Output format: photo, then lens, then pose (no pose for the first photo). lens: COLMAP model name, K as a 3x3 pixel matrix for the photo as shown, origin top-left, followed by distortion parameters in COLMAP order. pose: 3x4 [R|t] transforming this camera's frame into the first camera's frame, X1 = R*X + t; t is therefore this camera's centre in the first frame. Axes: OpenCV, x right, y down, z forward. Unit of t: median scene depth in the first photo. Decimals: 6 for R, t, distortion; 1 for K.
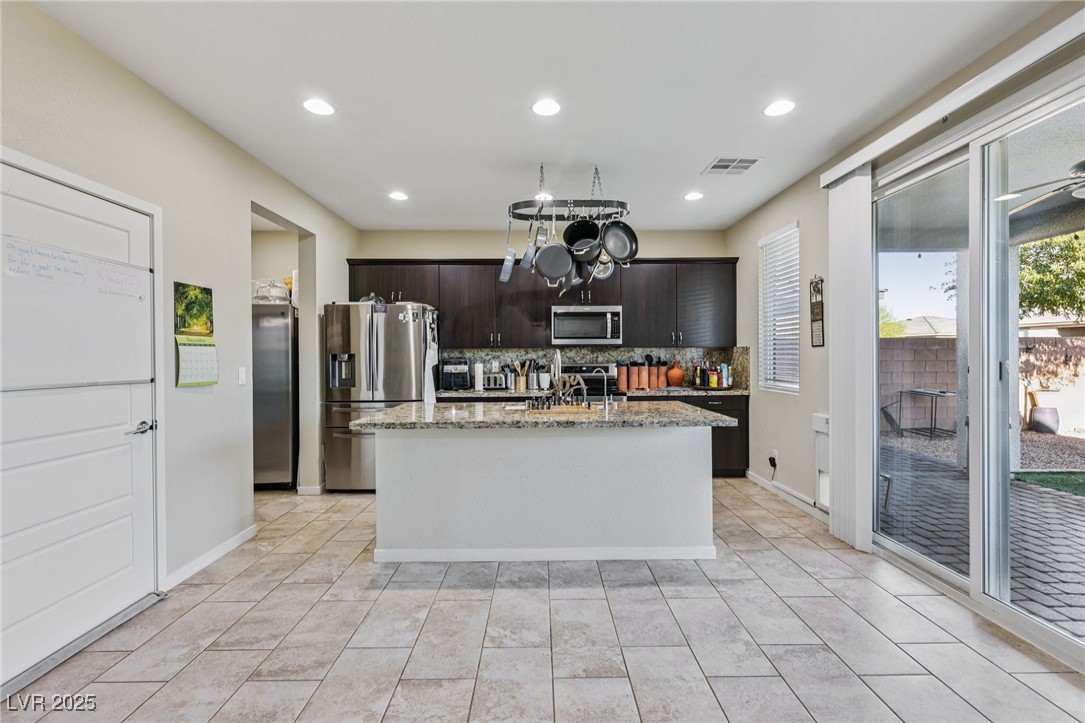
lens RADIAL K [[467.0, 0, 543.7], [0, 467.0, 358.2], [0, 0, 1]] dist [0.003277, -0.000002]
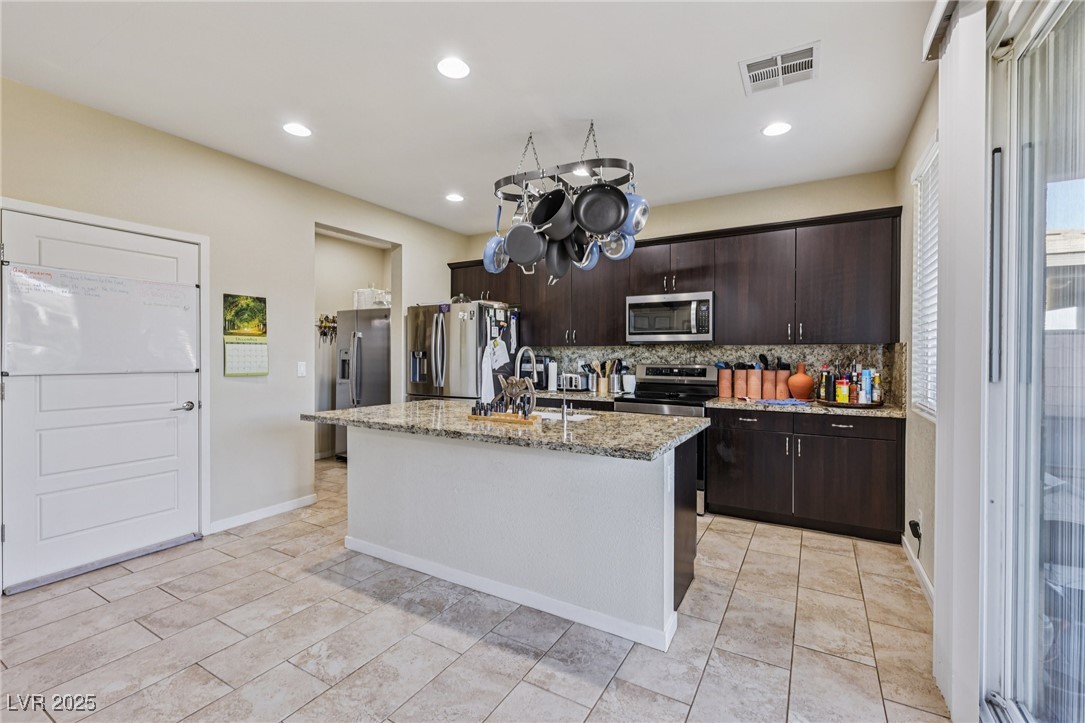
lens RADIAL K [[467.0, 0, 543.3], [0, 467.0, 358.4], [0, 0, 1]] dist [0.003277, -0.000002]
pose [[0.859009, 0.012224, -0.511814, 0.468340], [-0.010620, 0.999925, 0.006057, -0.003083], [0.511849, 0.000233, 0.859075, 0.265083]]
